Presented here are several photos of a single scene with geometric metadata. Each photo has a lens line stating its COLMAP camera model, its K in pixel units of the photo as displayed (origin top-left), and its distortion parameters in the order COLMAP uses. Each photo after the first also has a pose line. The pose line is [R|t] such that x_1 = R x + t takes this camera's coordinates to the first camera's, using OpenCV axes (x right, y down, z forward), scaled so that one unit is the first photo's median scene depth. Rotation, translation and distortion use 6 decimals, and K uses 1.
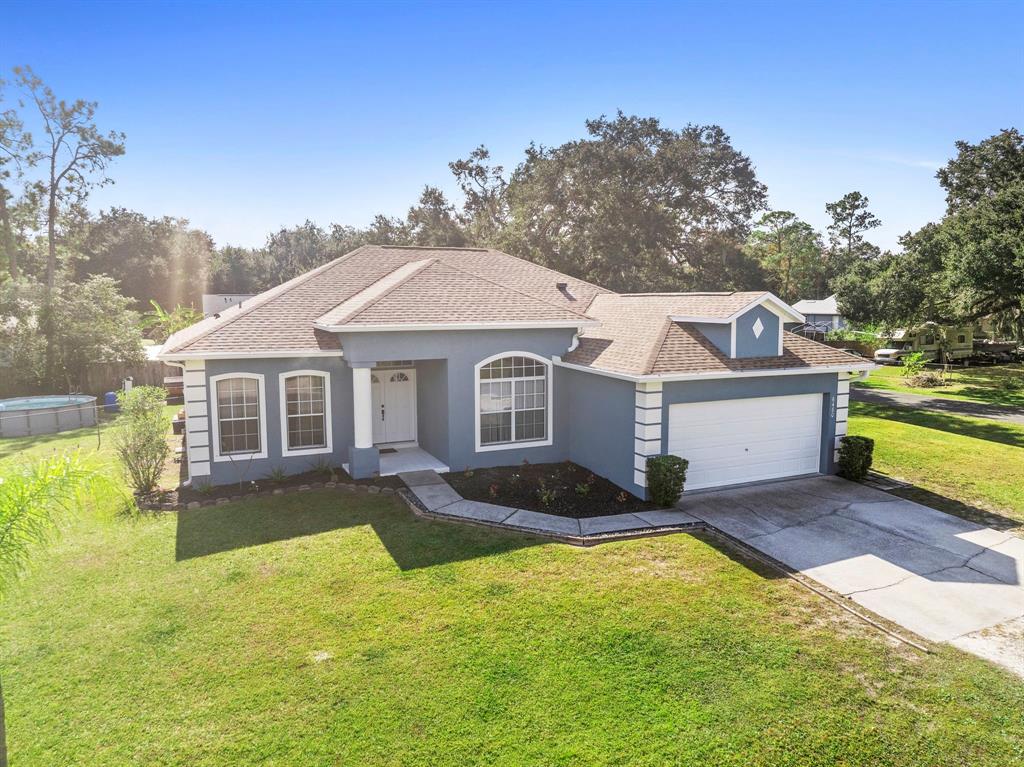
lens RADIAL K [[687.6, 0, 515.8], [0, 687.6, 384.8], [0, 0, 1]] dist [-0.040484, 0.009727]
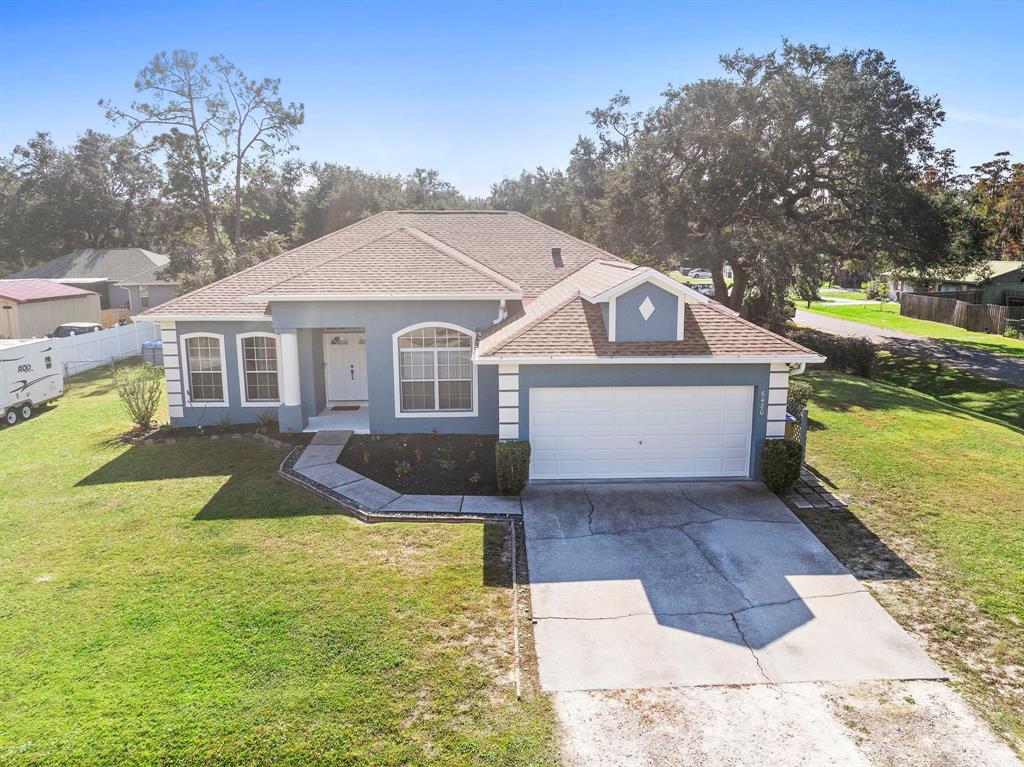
lens RADIAL K [[687.6, 0, 509.7], [0, 687.6, 381.0], [0, 0, 1]] dist [-0.040484, 0.009727]
pose [[0.931533, 0.070382, -0.356780, 0.535446], [-0.044124, 0.995719, 0.081221, -0.056325], [0.360969, -0.059918, 0.930651, 0.108962]]
